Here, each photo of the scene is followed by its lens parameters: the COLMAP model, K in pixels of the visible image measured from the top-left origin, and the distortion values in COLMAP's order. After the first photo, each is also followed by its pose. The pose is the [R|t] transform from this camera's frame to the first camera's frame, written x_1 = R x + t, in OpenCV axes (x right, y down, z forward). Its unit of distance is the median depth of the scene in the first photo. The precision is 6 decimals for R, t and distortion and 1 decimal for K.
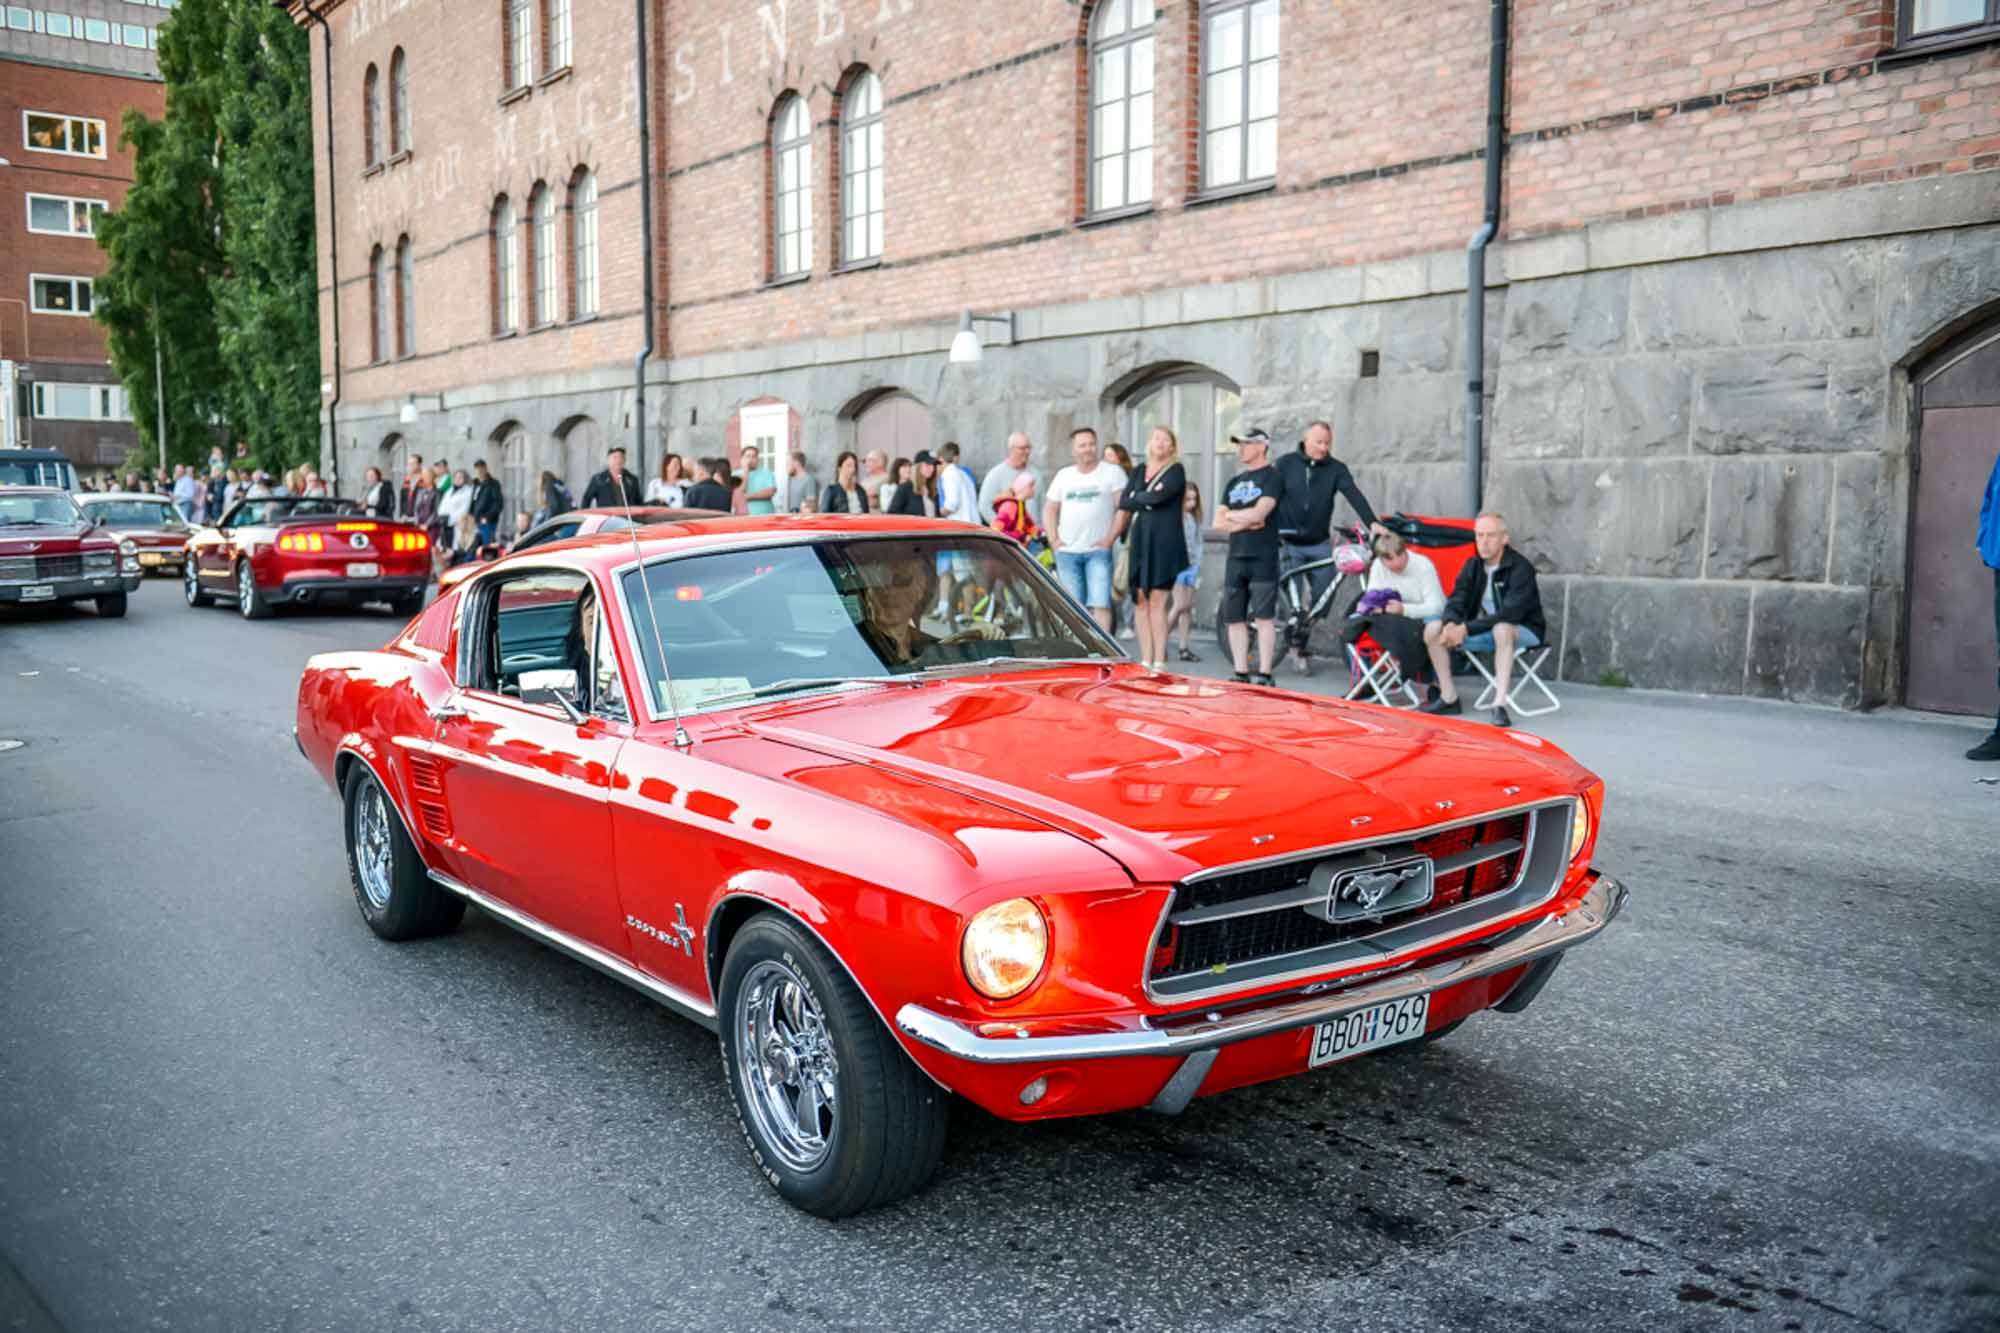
lens RADIAL K [[1874.9, 0, 999.4], [0, 1874.9, 658.6], [0, 0, 1]] dist [0.023794, -0.002052]
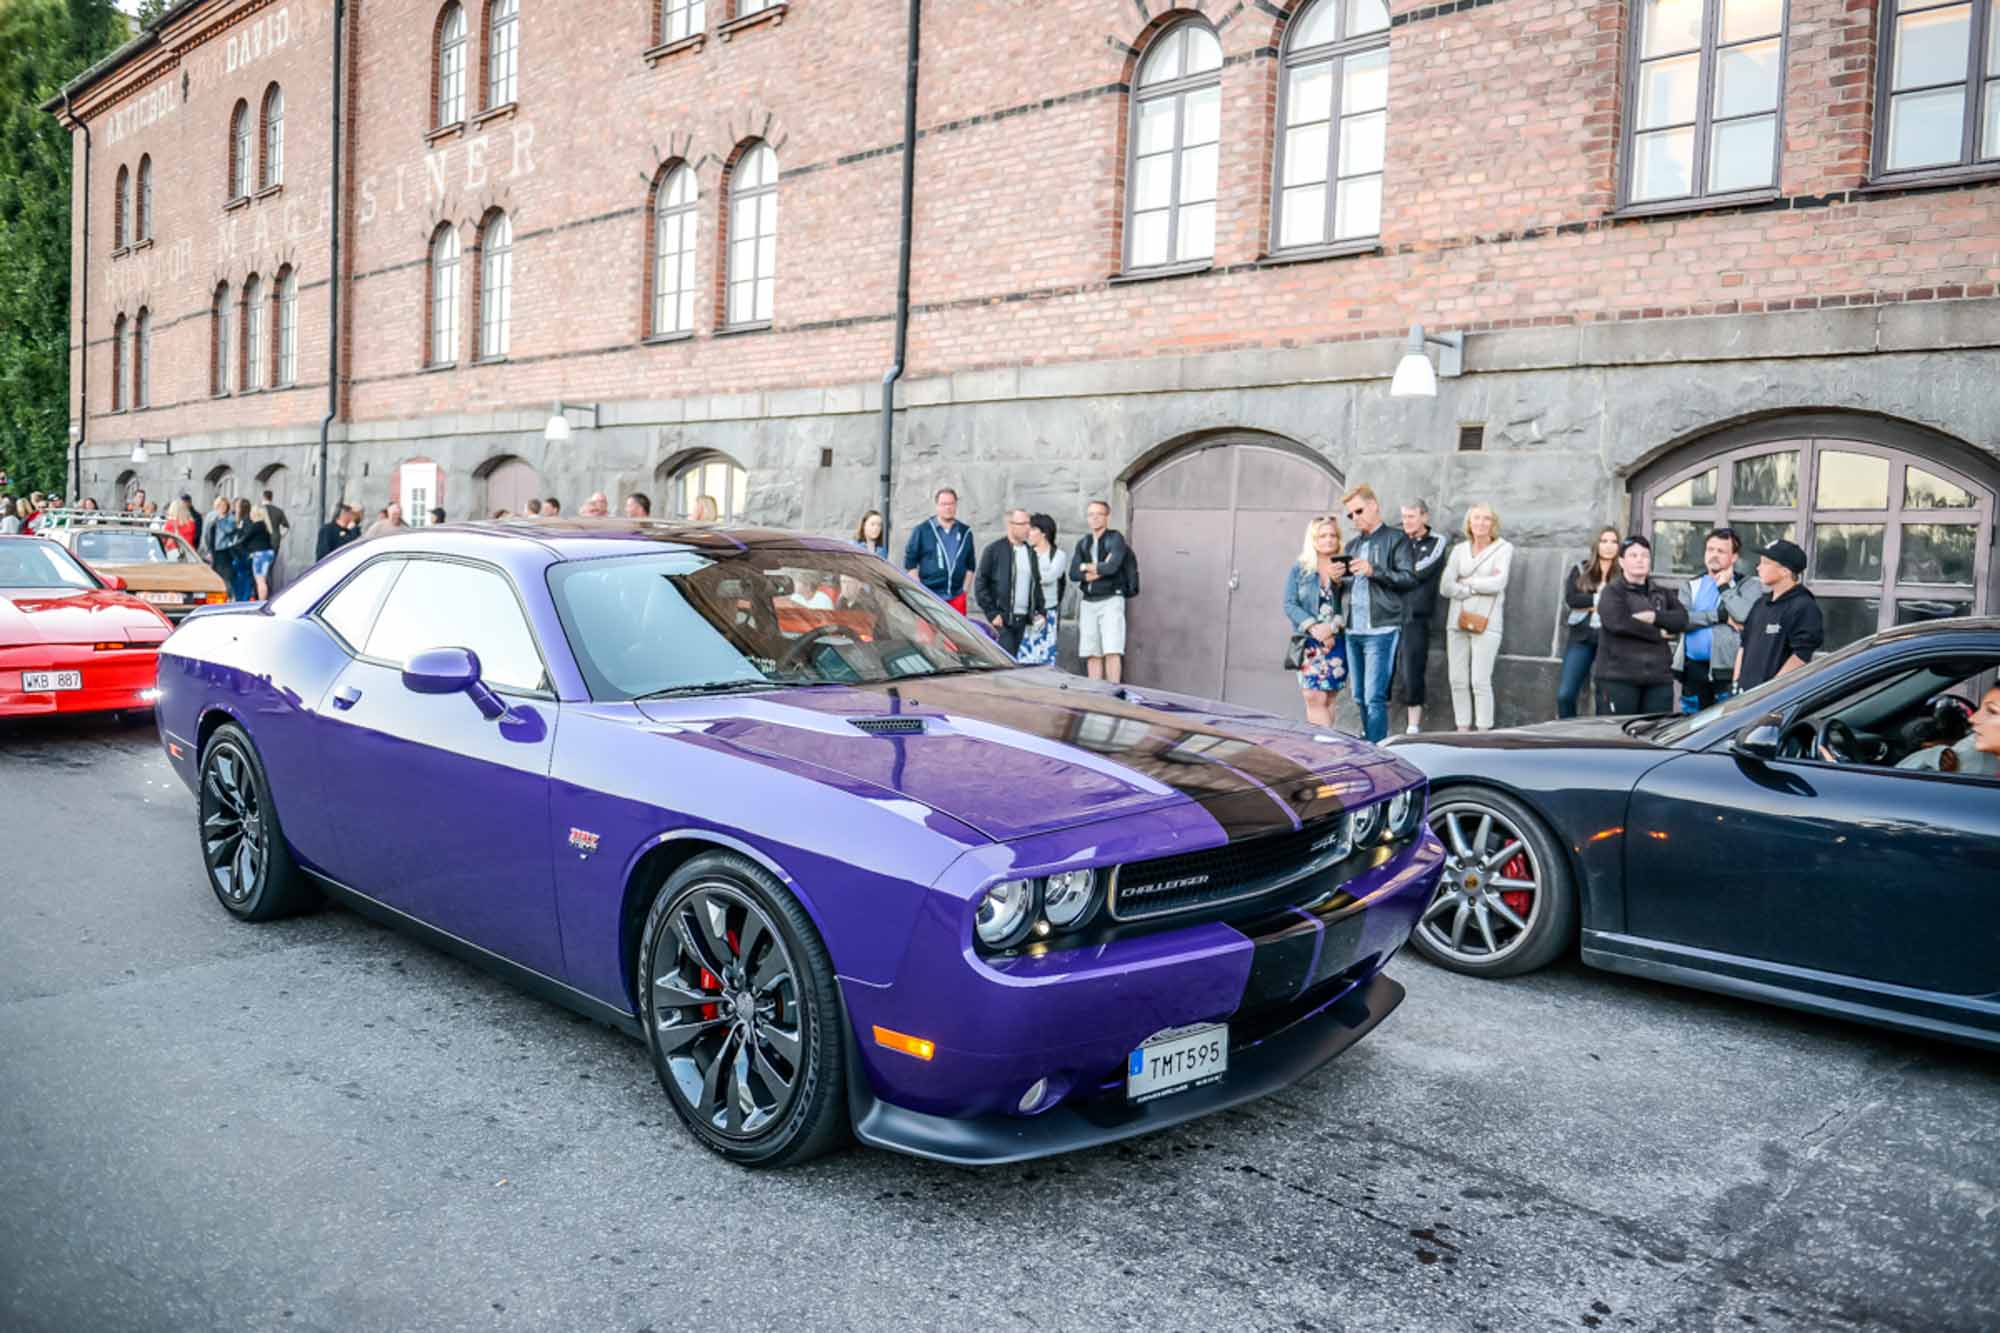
lens RADIAL K [[1572.2, 0, 1005.6], [0, 1572.2, 661.9], [0, 0, 1]] dist [-0.026408, 0.000292]
pose [[0.983213, 0.029429, 0.180075, 0.080573], [-0.026364, 0.999464, -0.019387, 0.009758], [-0.180549, 0.014314, 0.983462, -0.116980]]
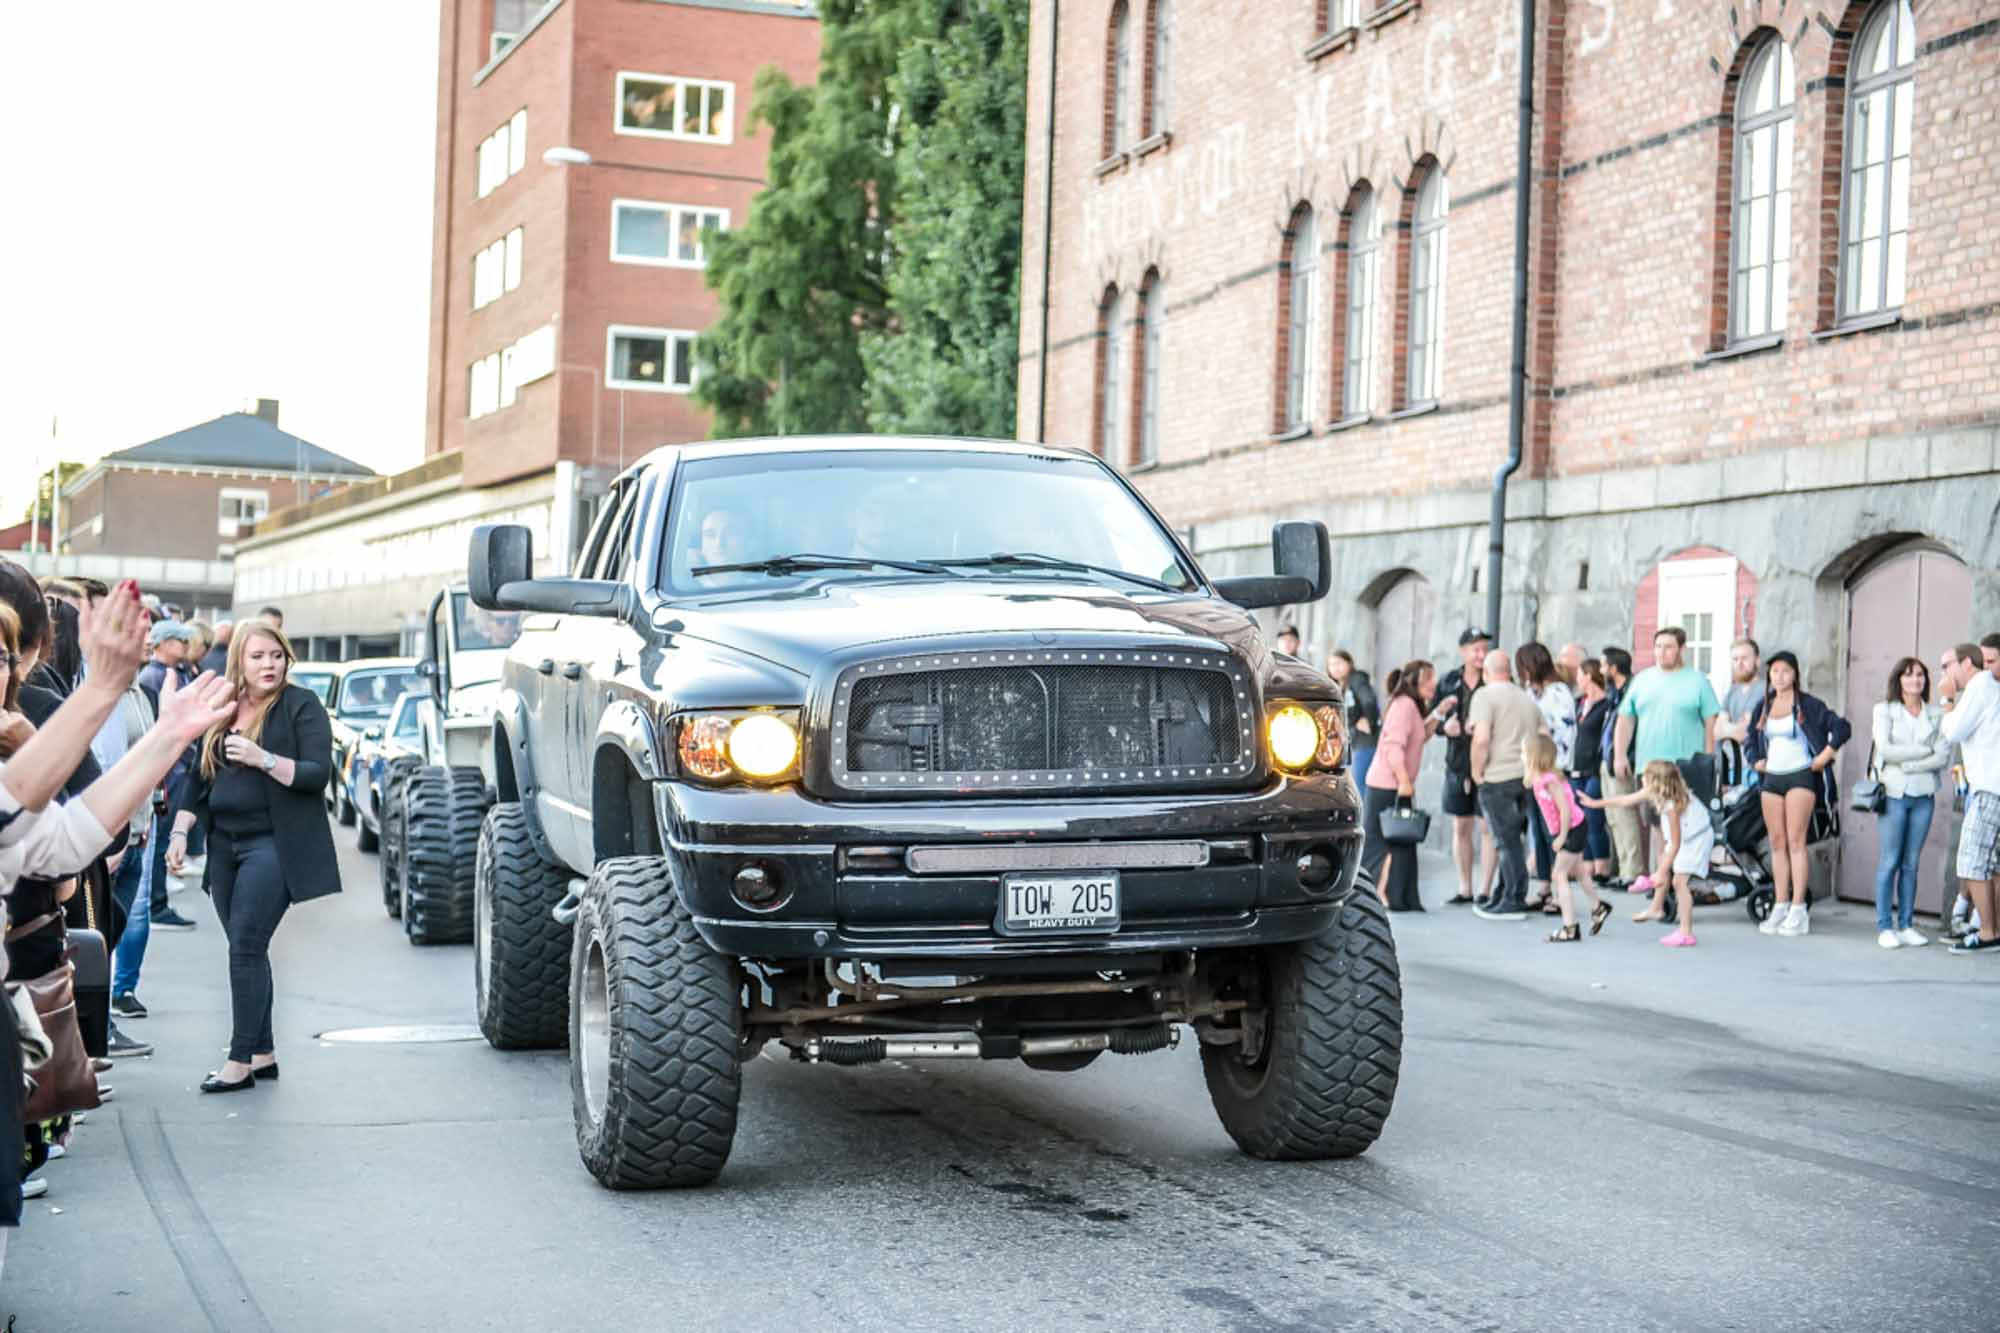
lens RADIAL K [[3484.4, 0, 1000.0], [0, 3484.4, 666.5], [0, 0, 1]] dist [0.145609, -0.200050]
pose [[0.936751, 0.027482, -0.348916, 0.053563], [-0.061502, 0.994326, -0.086800, 0.006072], [0.344550, 0.102769, 0.933126, -0.088993]]
